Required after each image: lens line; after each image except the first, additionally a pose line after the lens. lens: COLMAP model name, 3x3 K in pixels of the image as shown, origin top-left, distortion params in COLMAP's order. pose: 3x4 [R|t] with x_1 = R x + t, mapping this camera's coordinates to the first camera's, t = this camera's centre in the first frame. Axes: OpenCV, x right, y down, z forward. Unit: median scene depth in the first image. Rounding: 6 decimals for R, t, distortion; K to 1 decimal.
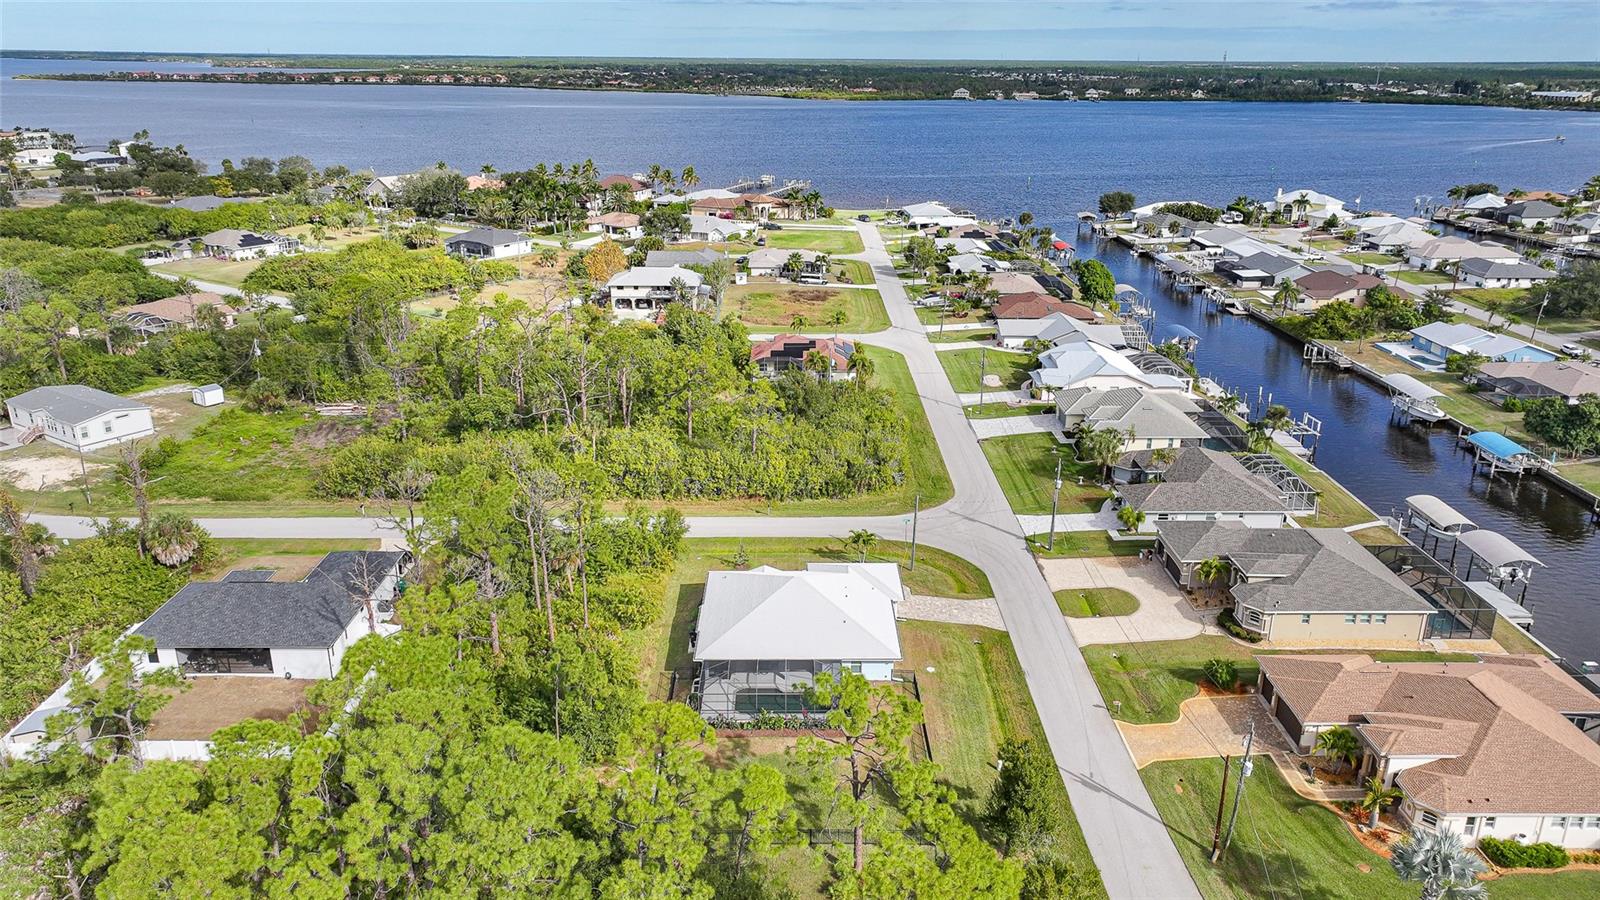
lens RADIAL K [[1122.9, 0, 805.5], [0, 1122.9, 445.3], [0, 0, 1]] dist [0.000132, 0.012015]
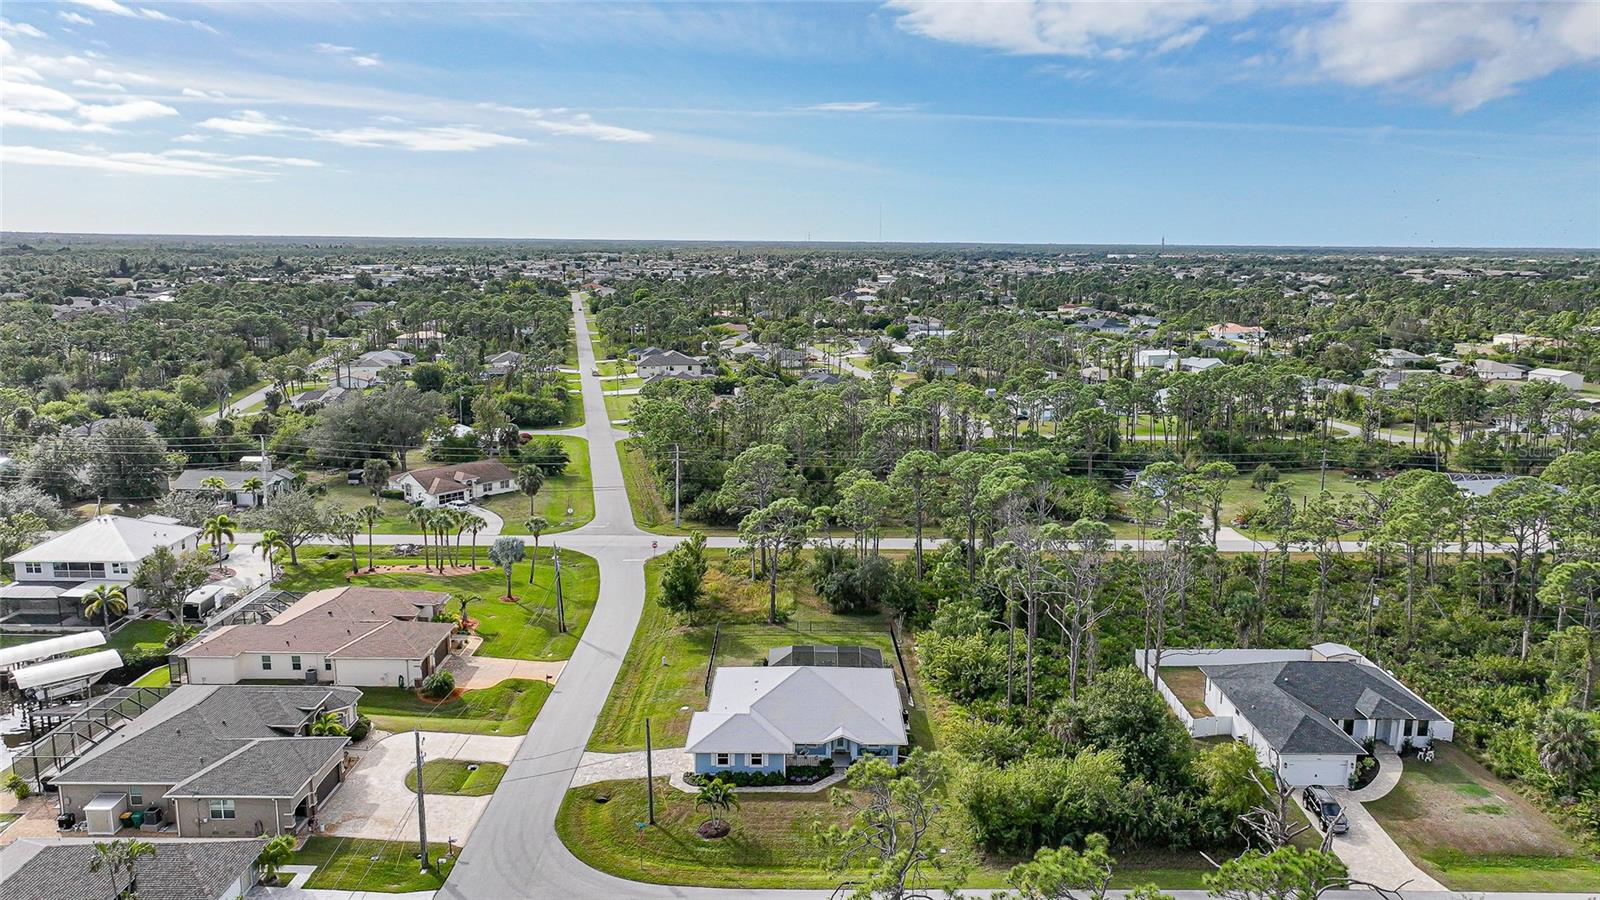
lens RADIAL K [[1122.9, 0, 805.5], [0, 1122.9, 445.3], [0, 0, 1]] dist [0.000132, 0.012015]
pose [[-0.999904, -0.013802, -0.001407, 0.003775], [-0.012754, 0.874555, 0.484758, -0.360904], [-0.005460, 0.484729, -0.874647, 1.211546]]
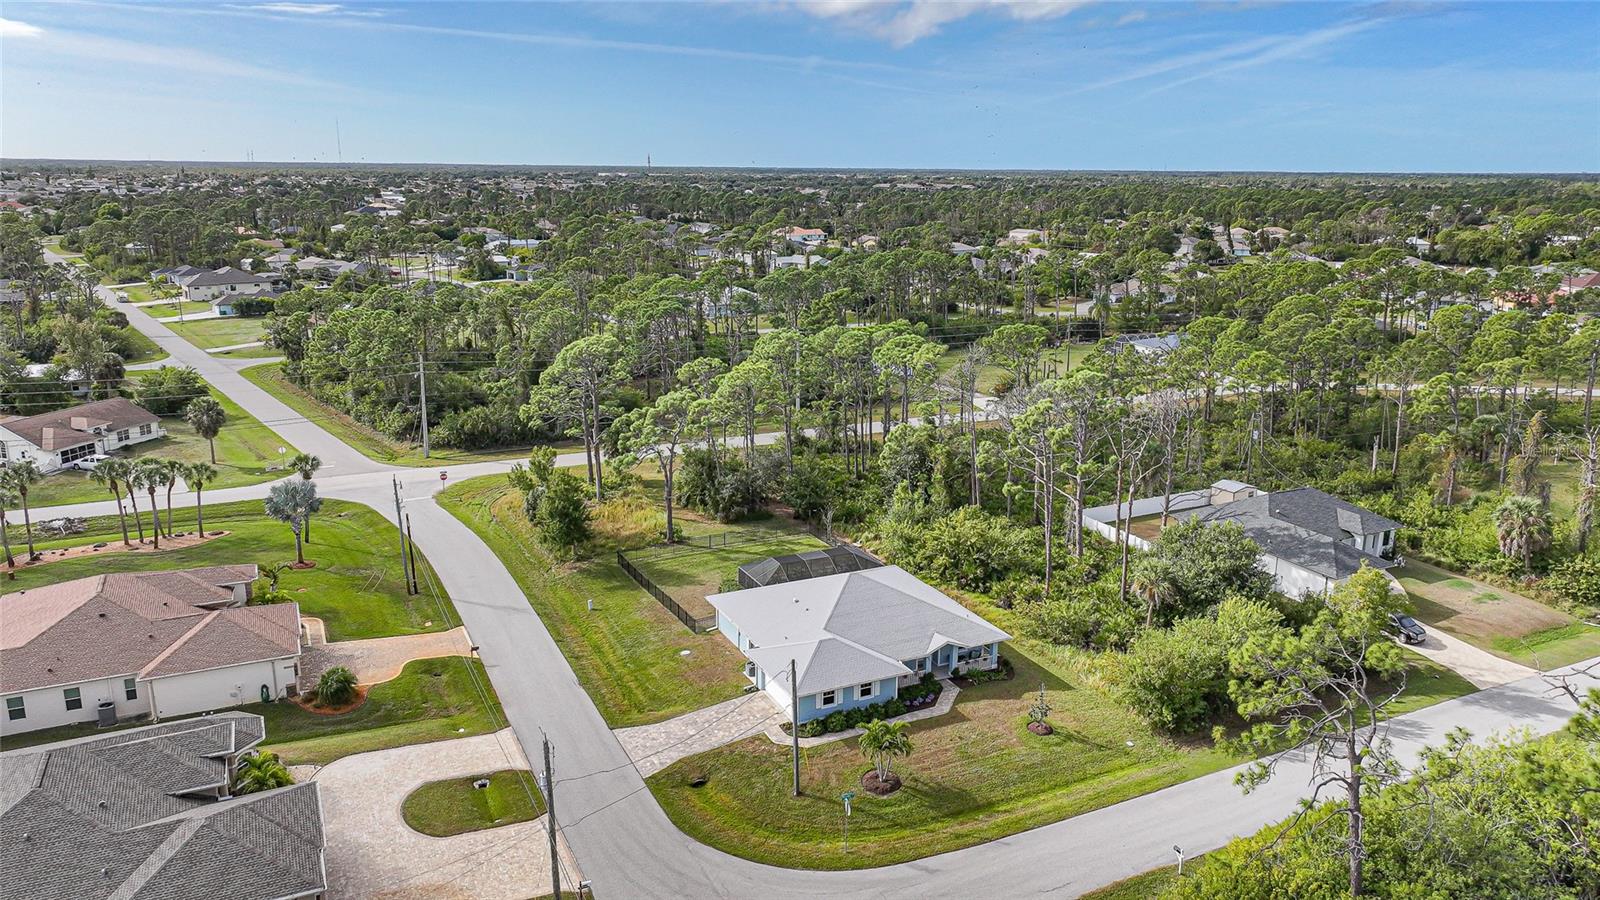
lens RADIAL K [[1122.9, 0, 805.5], [0, 1122.9, 445.3], [0, 0, 1]] dist [0.000132, 0.012015]
pose [[-0.899140, 0.092148, -0.427850, 0.252823], [-0.153018, 0.849699, 0.504575, -0.249106], [0.410040, 0.519153, -0.749898, 1.061421]]
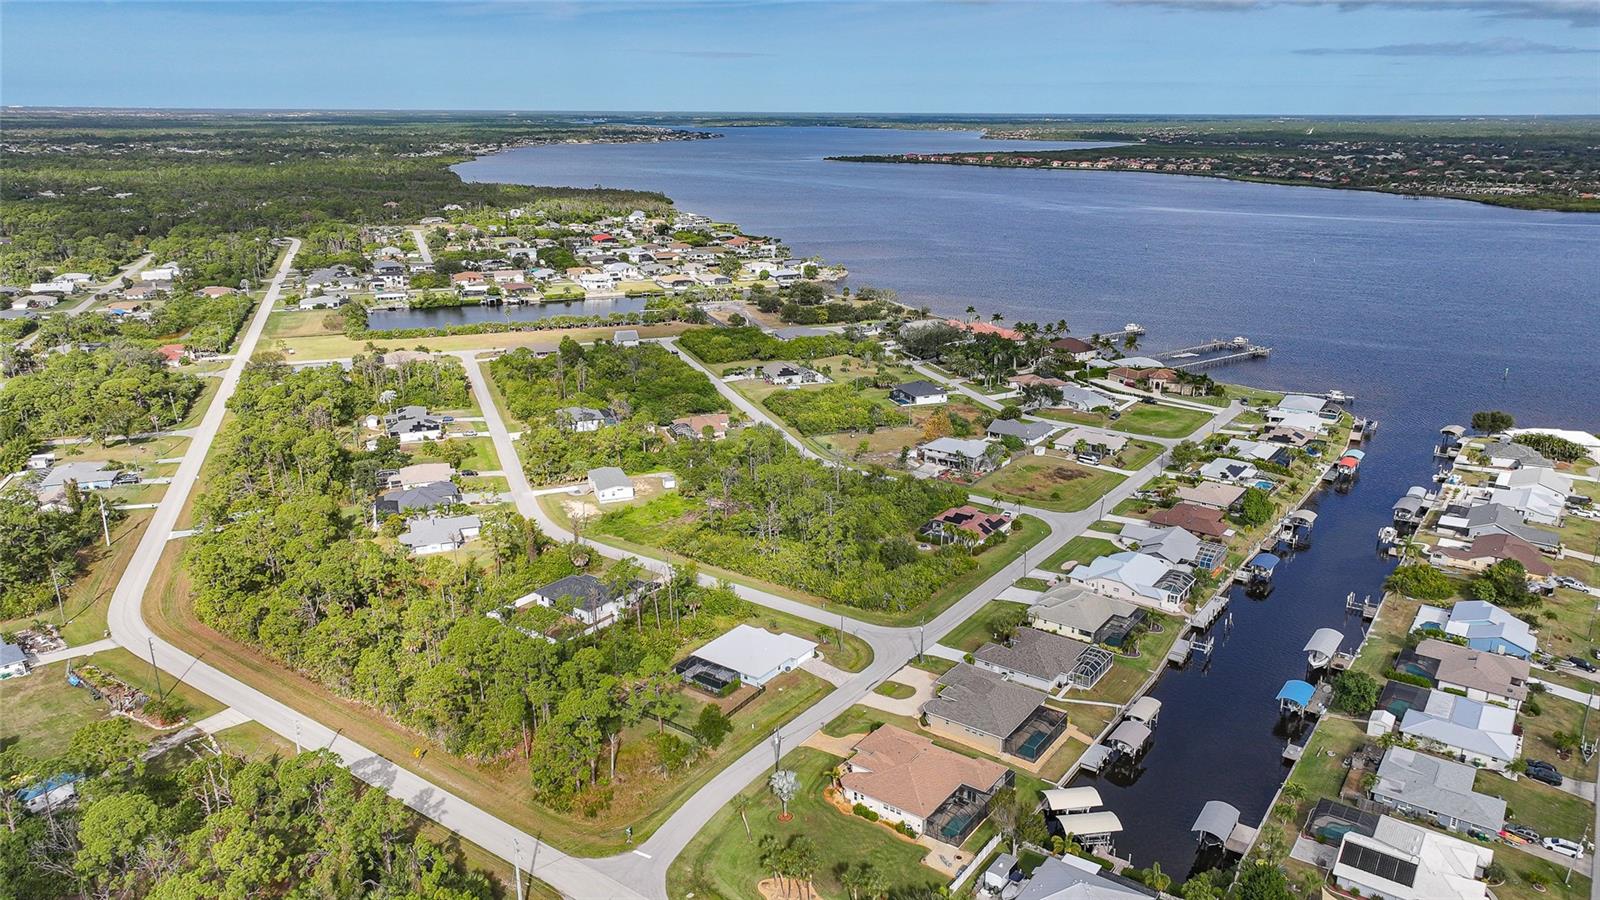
lens RADIAL K [[1113.5, 0, 802.5], [0, 1113.5, 449.4], [0, 0, 1]] dist [0.001825, 0.001921]
pose [[0.804396, 0.168775, -0.569616, 0.890543], [-0.191274, 0.981319, 0.020649, -0.217715], [0.562461, 0.092343, 0.821651, -0.567926]]
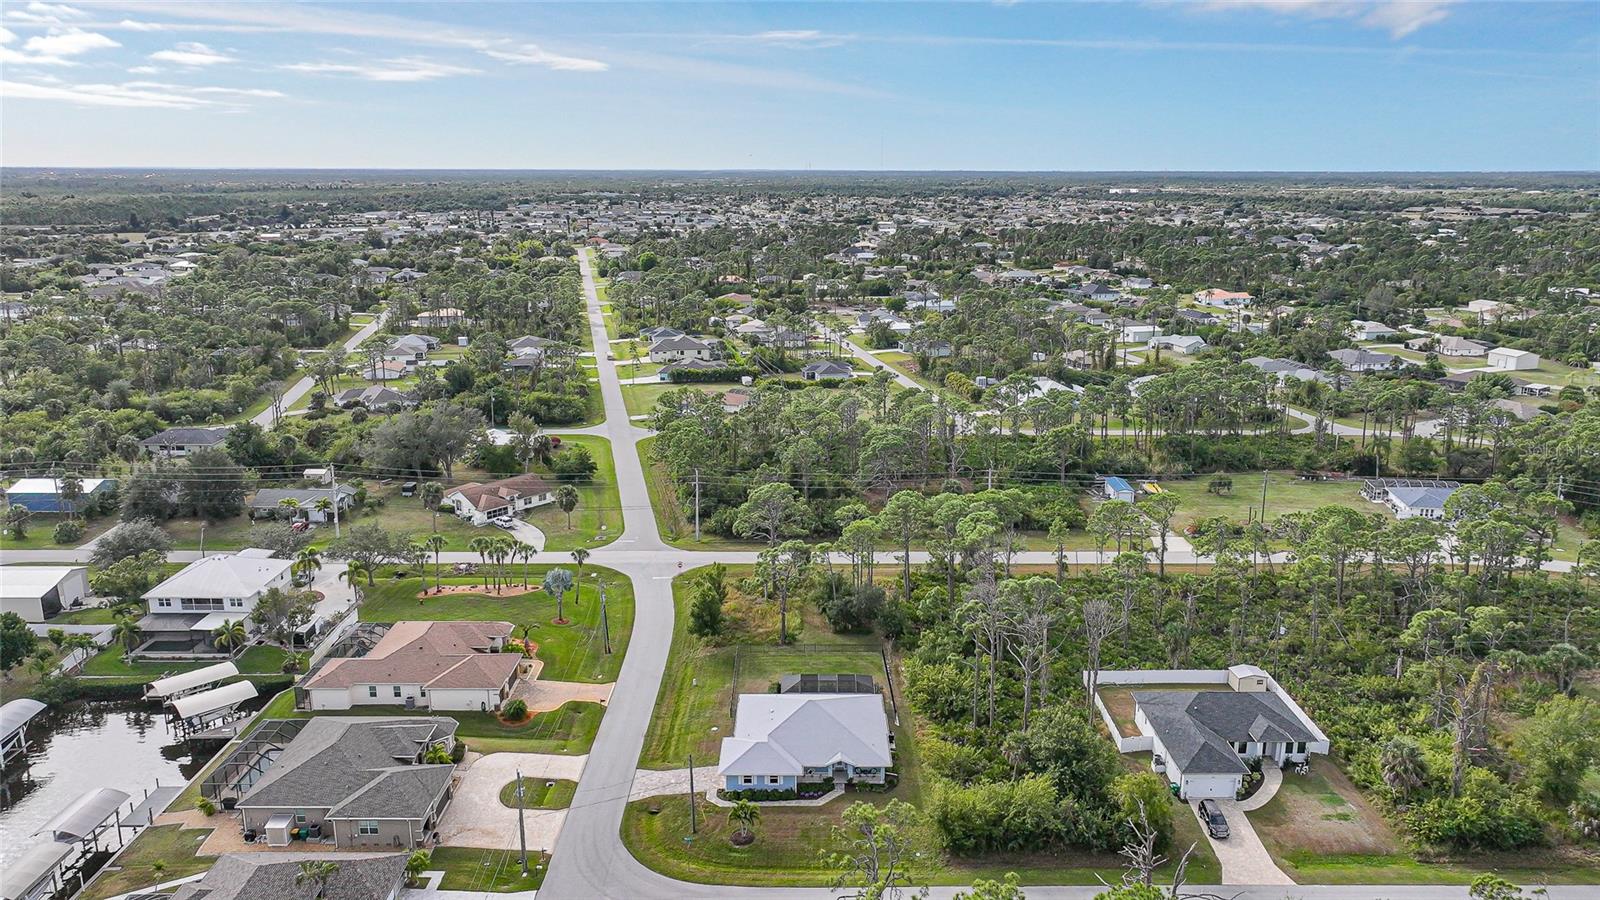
lens RADIAL K [[1122.9, 0, 805.5], [0, 1122.9, 445.3], [0, 0, 1]] dist [0.000132, 0.012015]
pose [[-0.999979, -0.006470, 0.000341, 0.006447], [-0.005269, 0.842778, 0.538235, -0.532746], [-0.003770, 0.538222, -0.842795, 1.294124]]
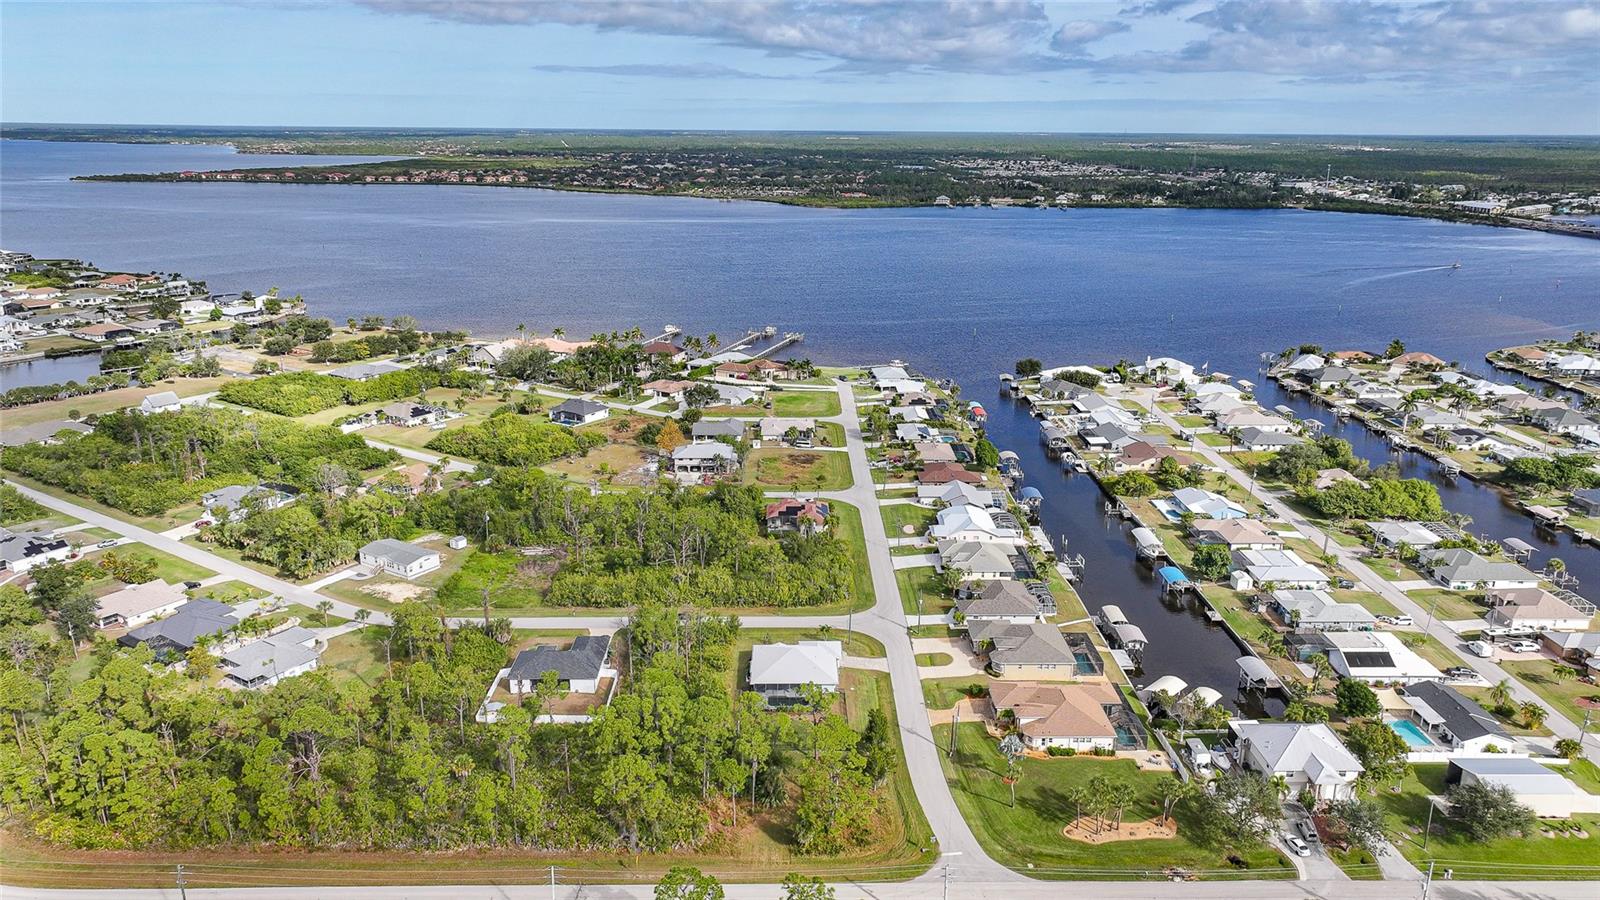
lens RADIAL K [[1122.9, 0, 805.5], [0, 1122.9, 445.3], [0, 0, 1]] dist [0.000132, 0.012015]
pose [[0.999995, -0.000492, 0.003018, 0.006210], [0.000661, 0.998420, -0.056186, -0.112178], [-0.002985, 0.056188, 0.998416, -0.878099]]
